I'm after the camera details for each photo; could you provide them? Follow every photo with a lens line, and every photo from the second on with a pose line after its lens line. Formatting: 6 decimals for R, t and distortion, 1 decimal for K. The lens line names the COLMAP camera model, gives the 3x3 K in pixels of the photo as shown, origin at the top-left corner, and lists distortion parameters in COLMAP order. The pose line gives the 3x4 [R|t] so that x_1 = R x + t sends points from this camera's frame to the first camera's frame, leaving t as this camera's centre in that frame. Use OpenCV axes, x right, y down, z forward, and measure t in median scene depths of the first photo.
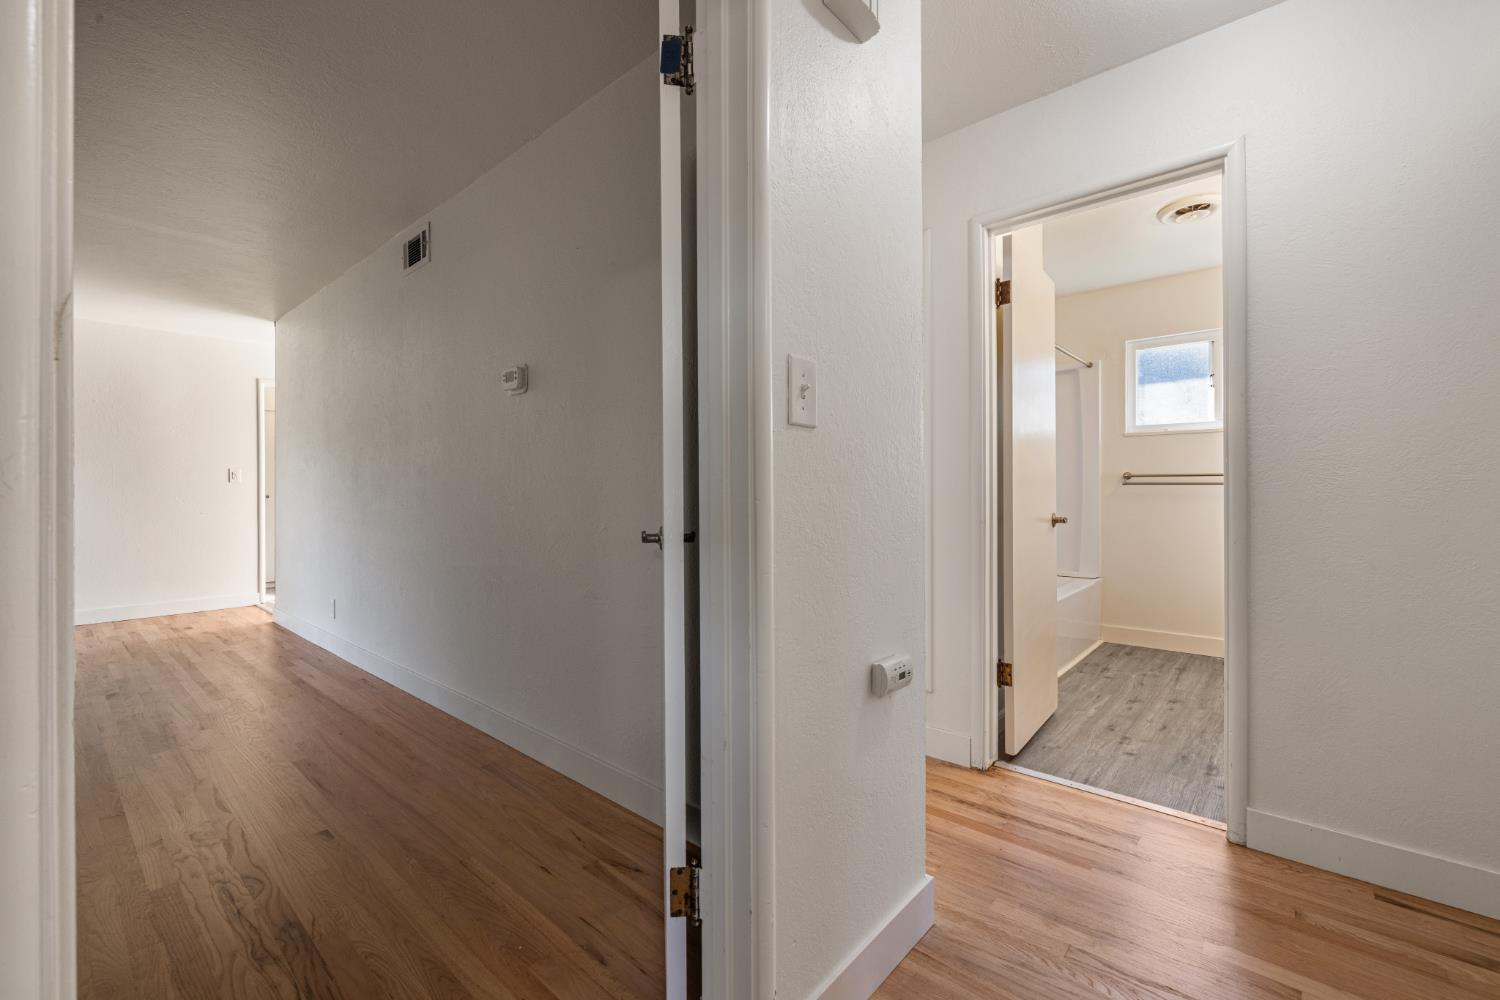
lens RADIAL K [[640.4, 0, 646.7], [0, 640.4, 495.6], [0, 0, 1]] dist [0.000037, 0.000807]
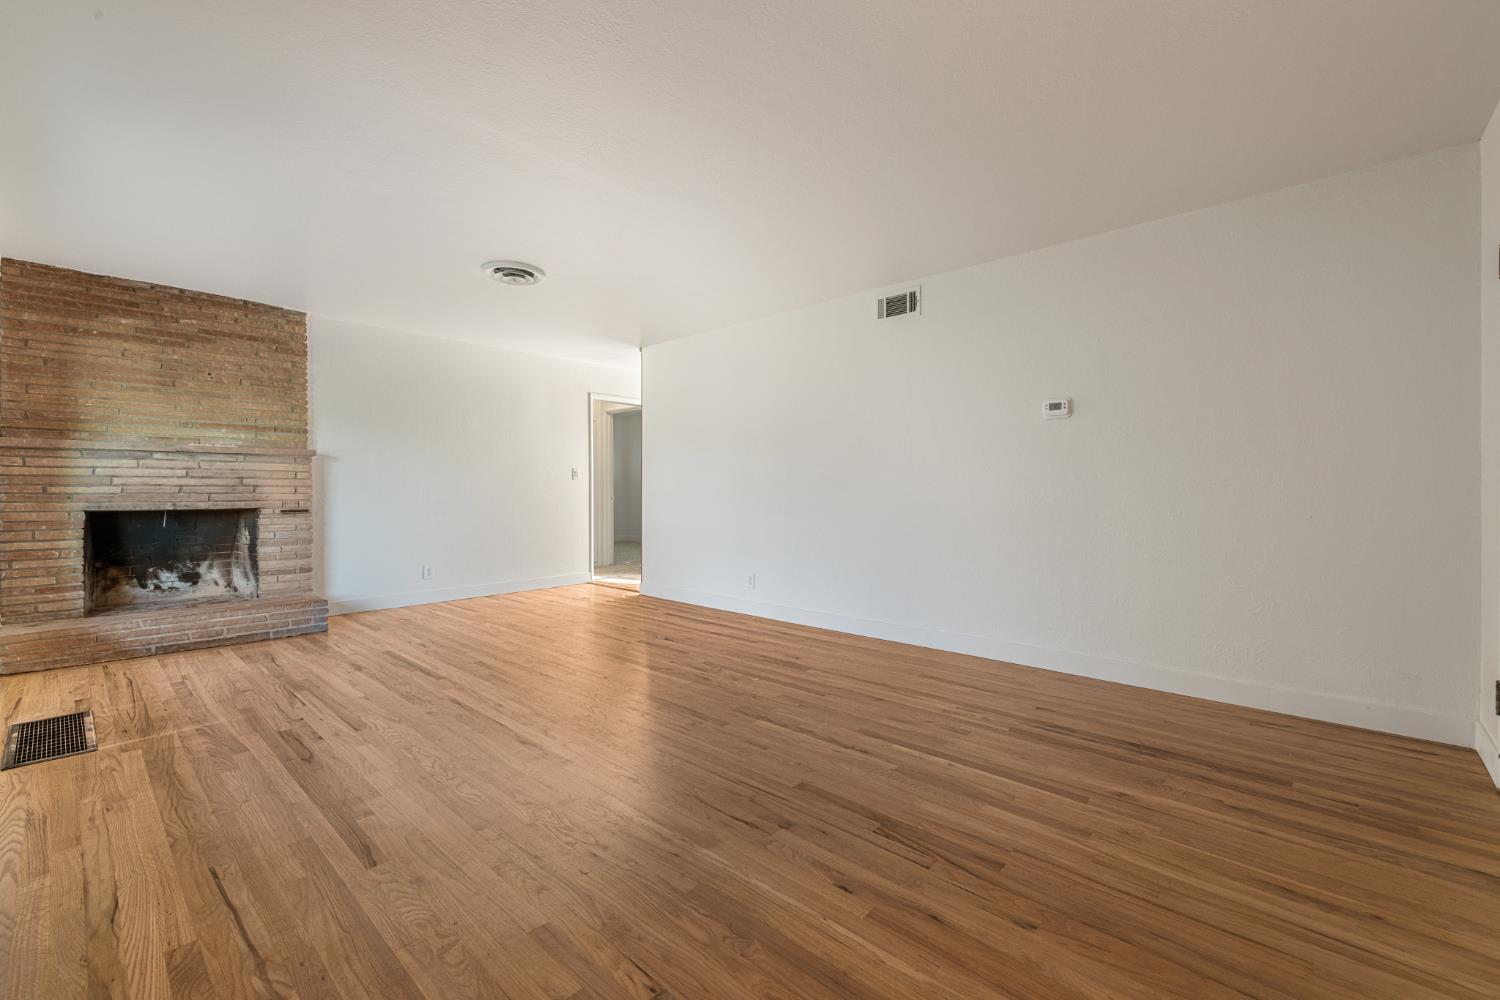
lens RADIAL K [[640.4, 0, 638.9], [0, 640.4, 509.9], [0, 0, 1]] dist [0.000037, 0.000807]
pose [[0.999912, 0.008547, -0.010113, -0.963212], [-0.008308, 0.999690, 0.023454, 0.012317], [0.010310, -0.023367, 0.999674, -0.358560]]
